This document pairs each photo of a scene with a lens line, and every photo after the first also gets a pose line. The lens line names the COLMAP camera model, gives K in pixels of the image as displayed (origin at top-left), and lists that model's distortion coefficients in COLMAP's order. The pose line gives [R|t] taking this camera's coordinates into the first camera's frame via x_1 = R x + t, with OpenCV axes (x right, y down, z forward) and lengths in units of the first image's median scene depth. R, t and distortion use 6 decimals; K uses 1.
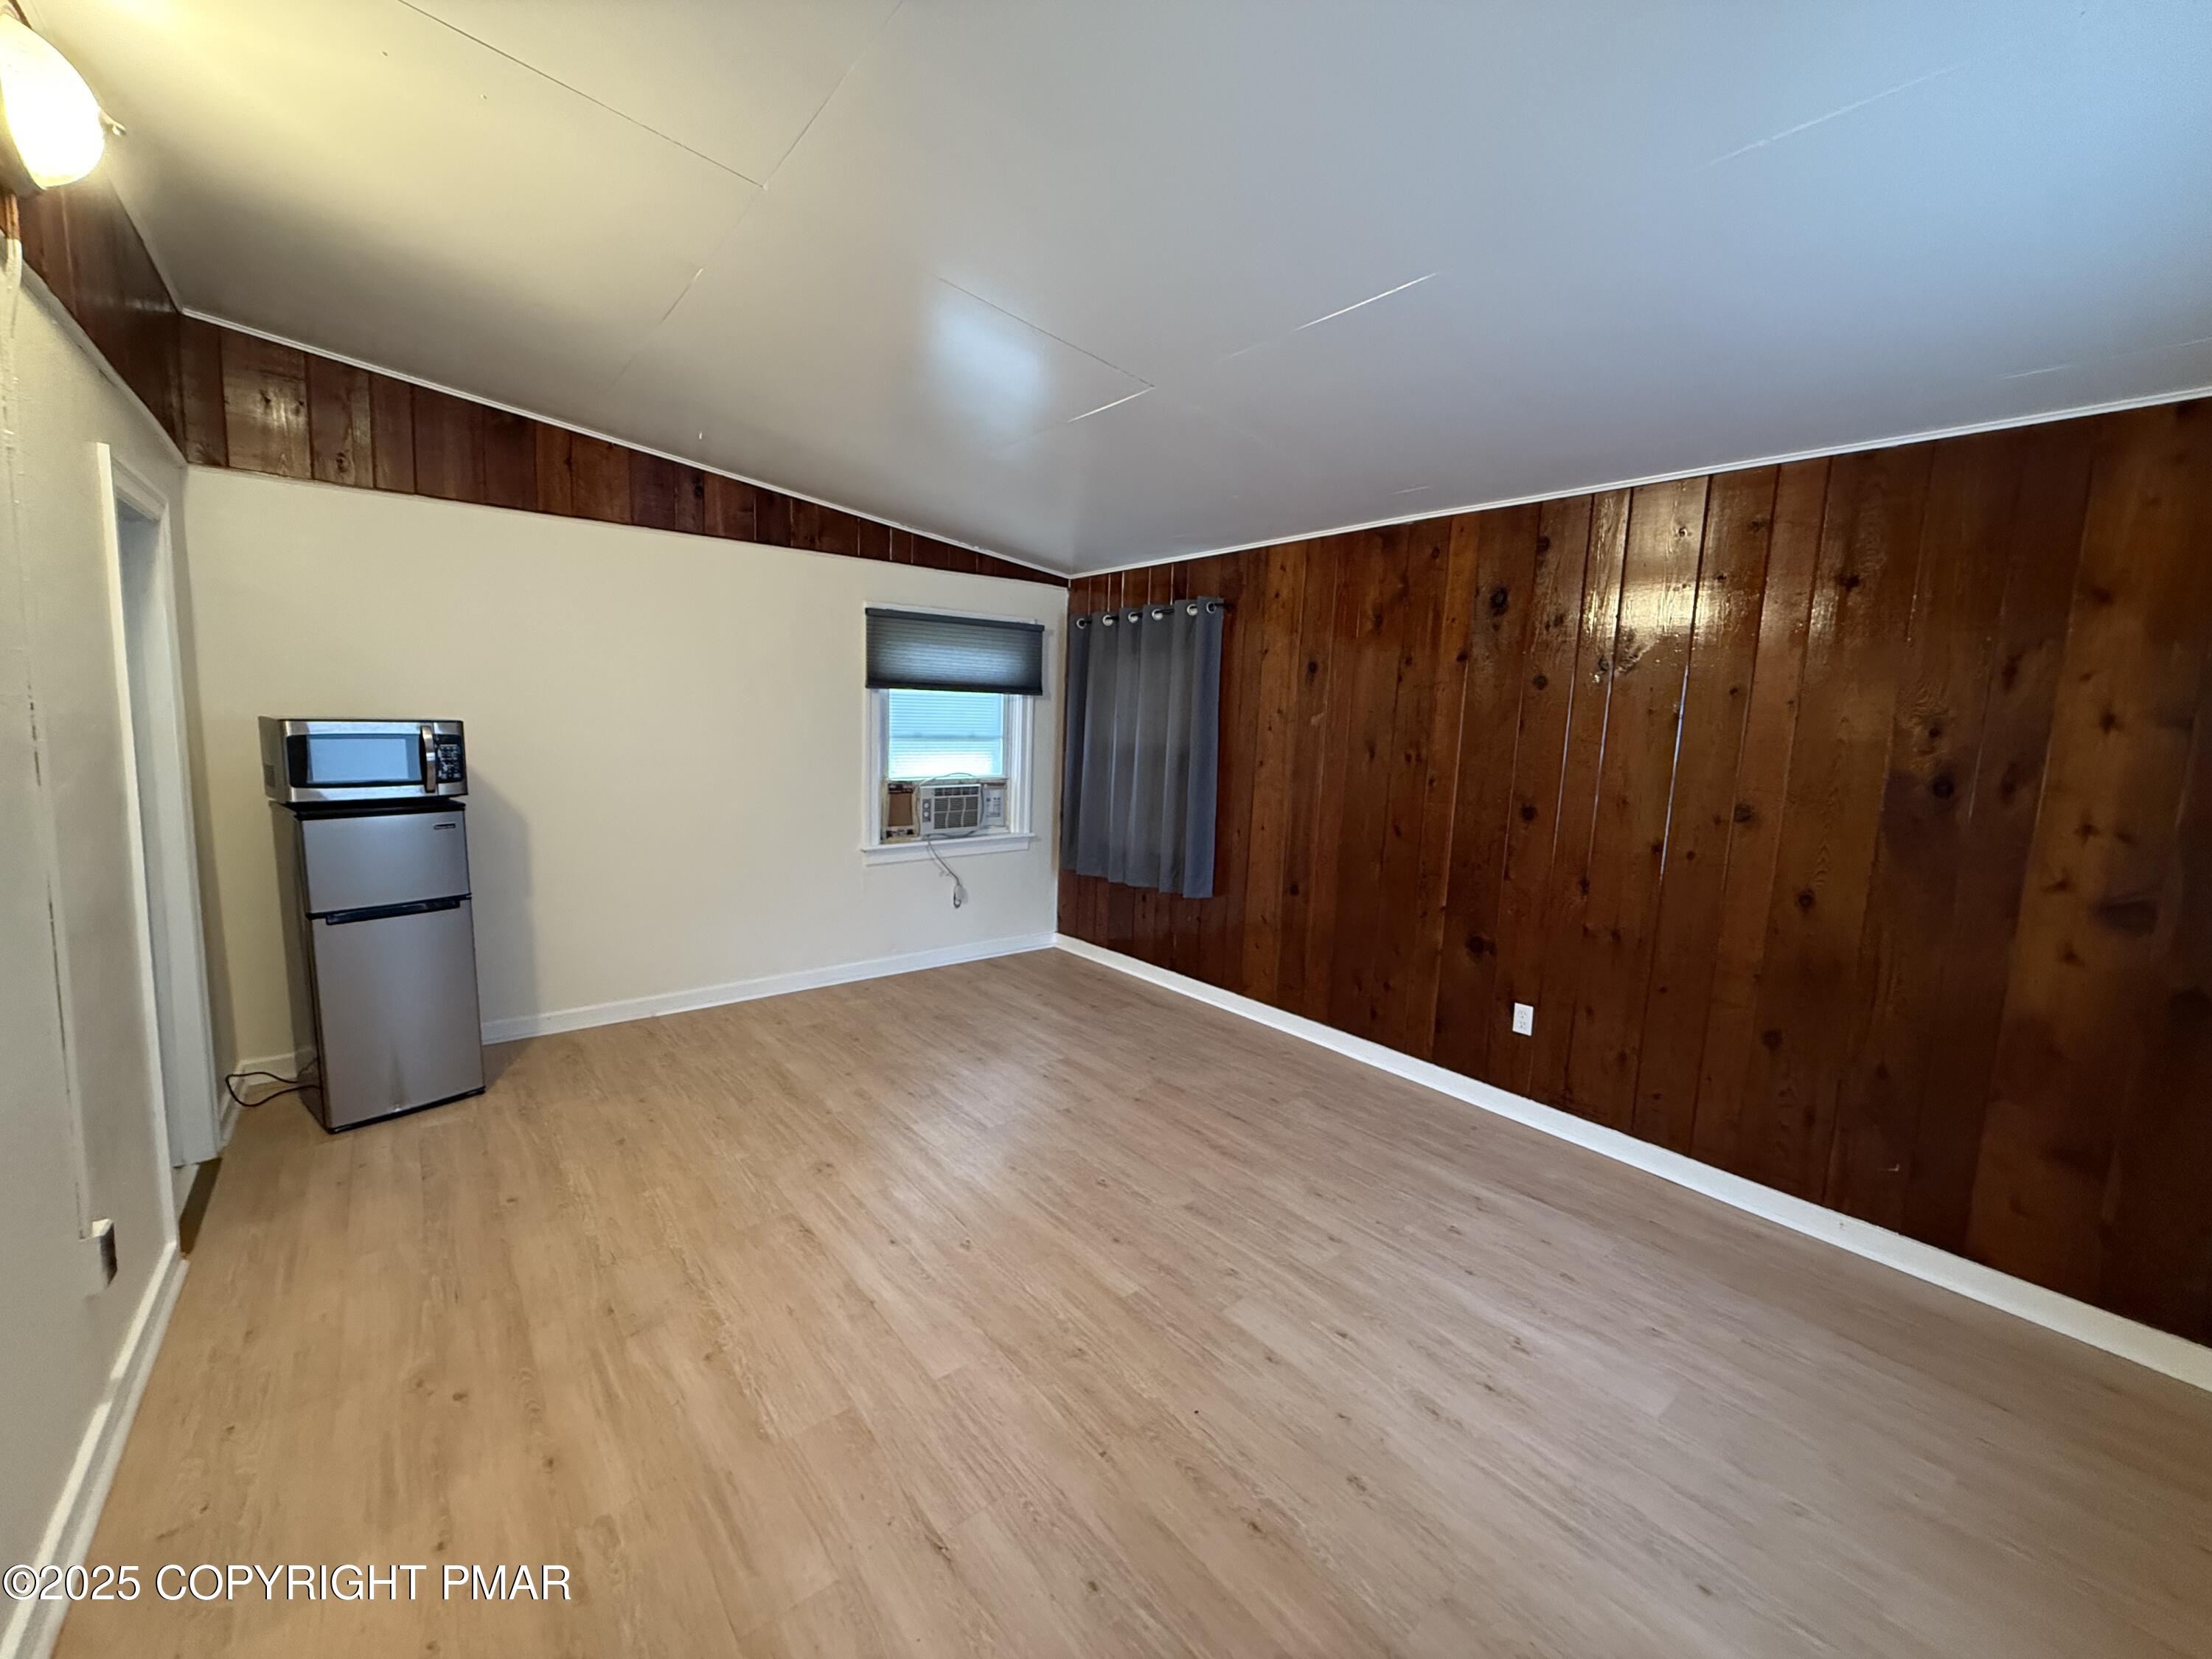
lens RADIAL K [[879.1, 0, 1092.2], [0, 879.1, 824.0], [0, 0, 1]] dist [0.001915, -0.000281]
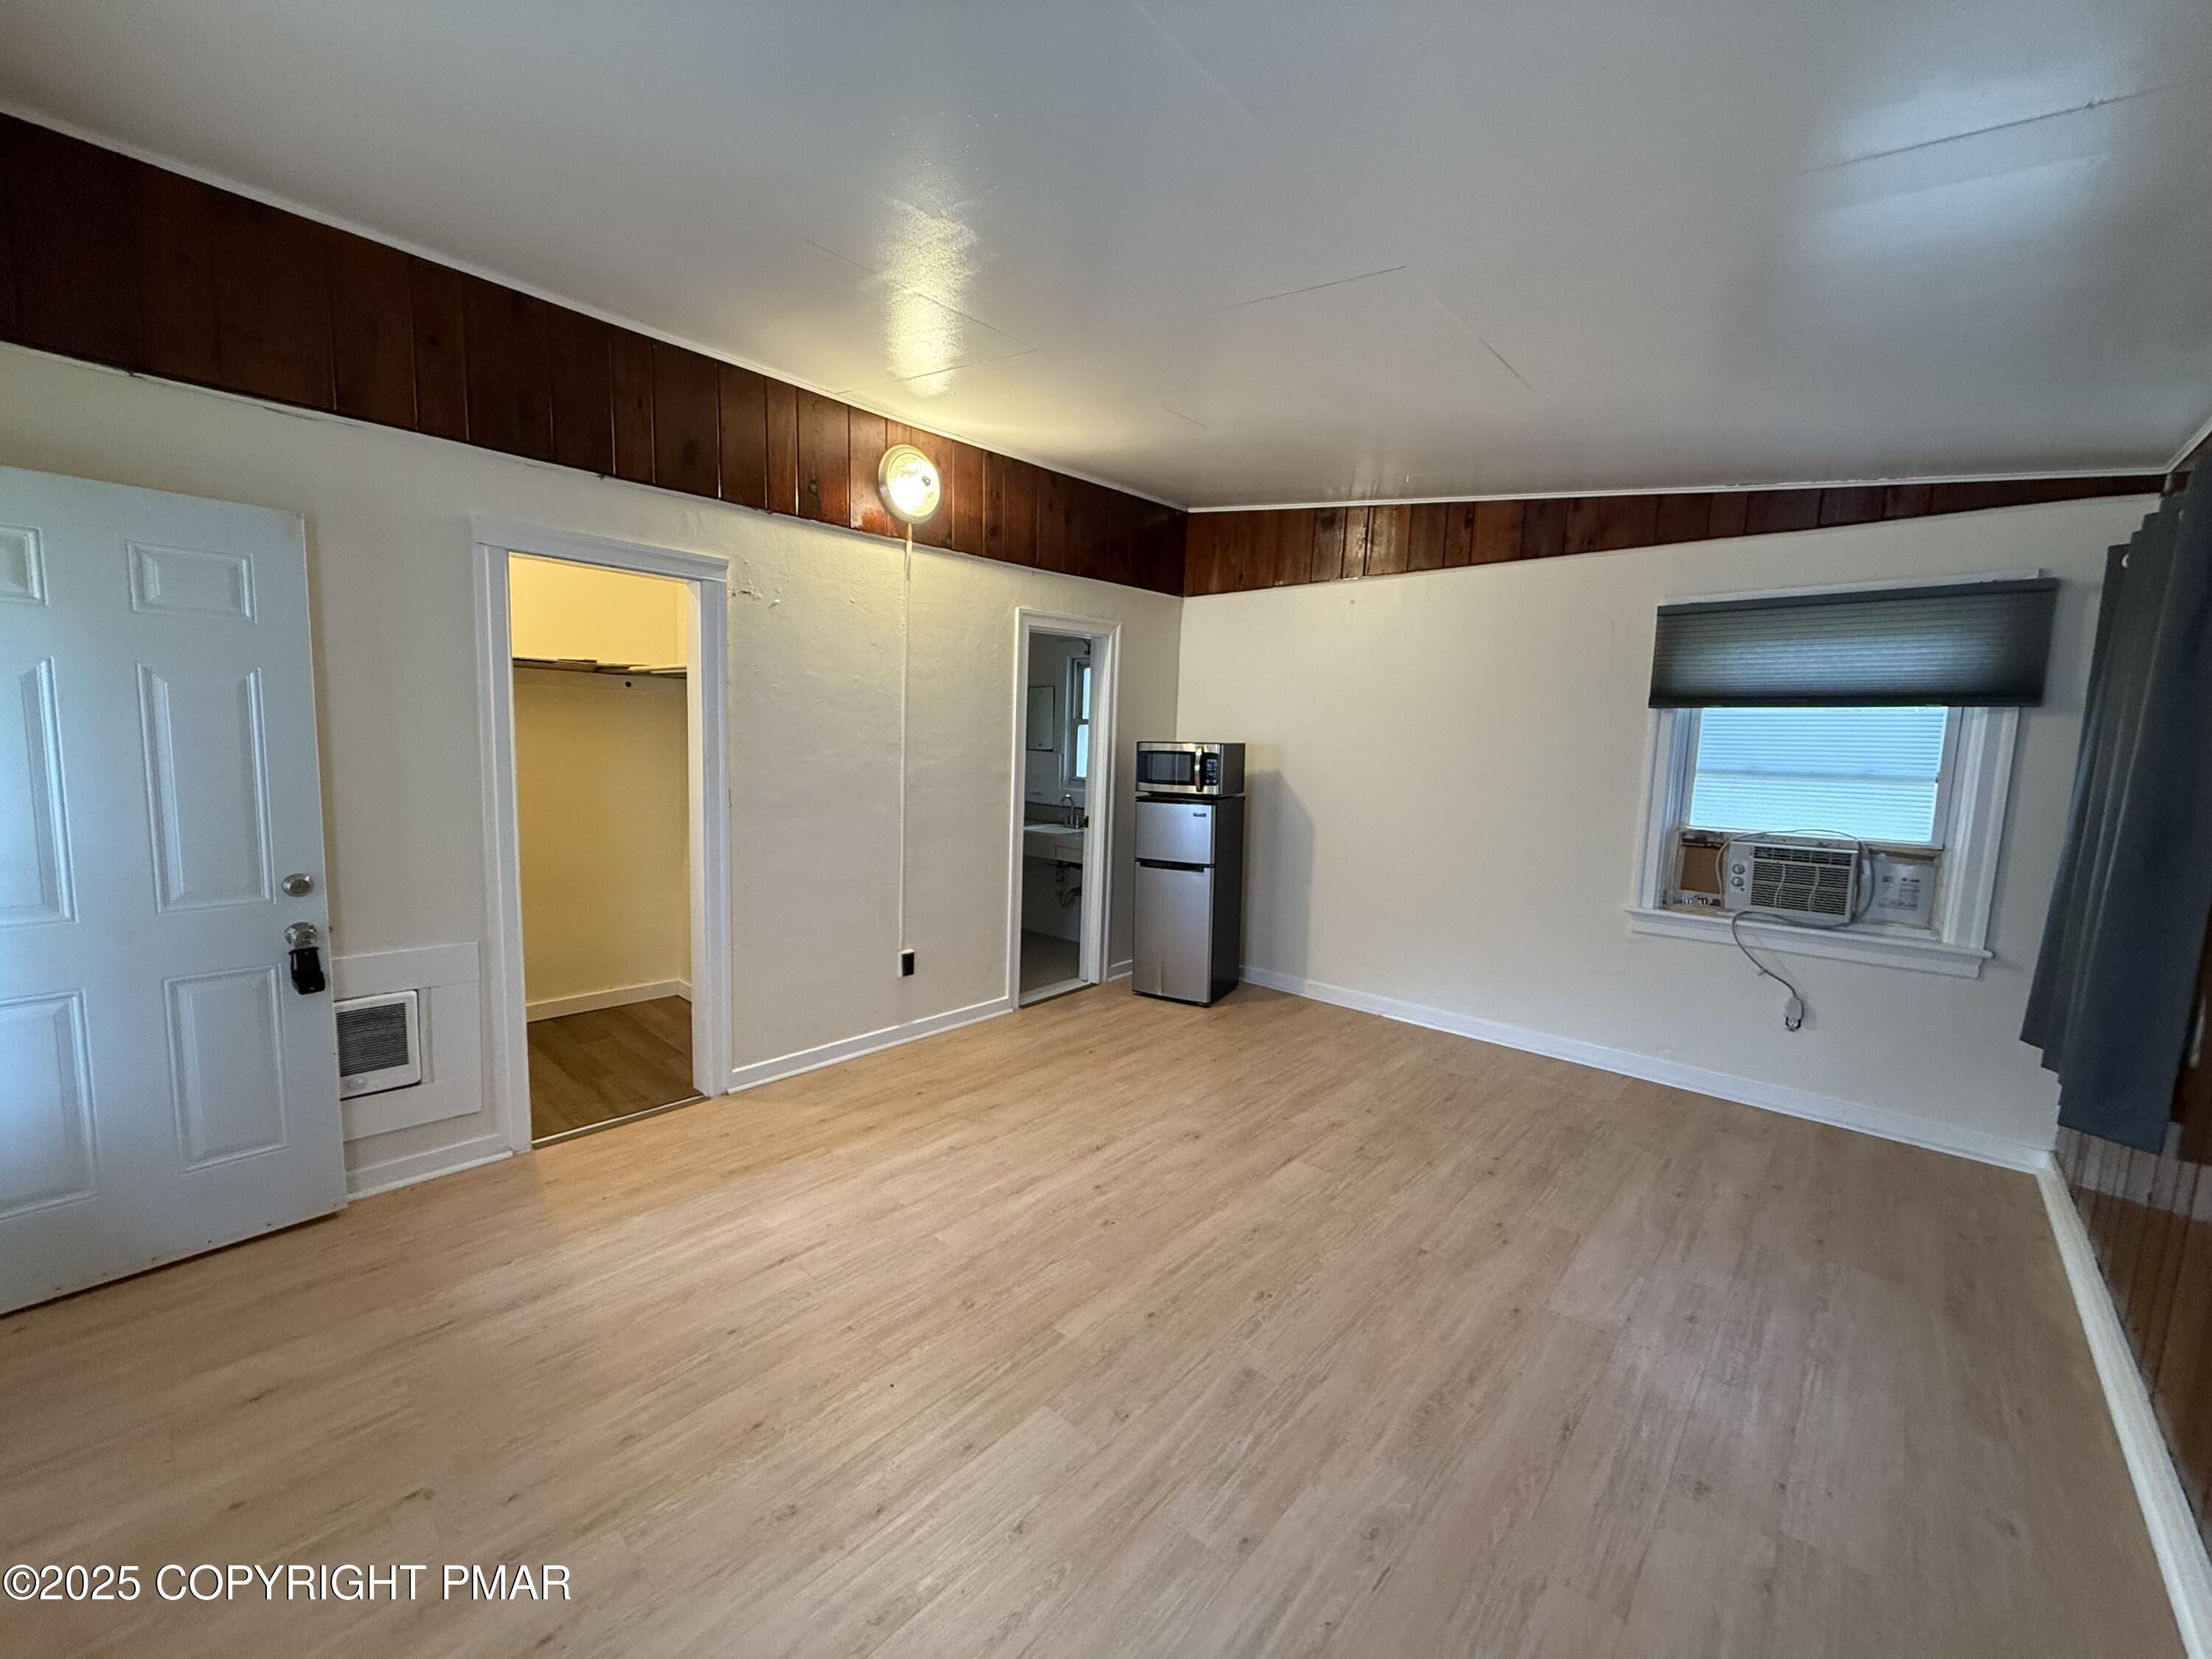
lens RADIAL K [[879.1, 0, 1106.0], [0, 879.1, 829.9], [0, 0, 1]] dist [0.001915, -0.000281]
pose [[0.161186, 0.083328, -0.983400, 0.471018], [-0.138645, 0.988460, 0.061032, -0.027566], [0.977137, 0.126506, 0.170879, 0.418757]]
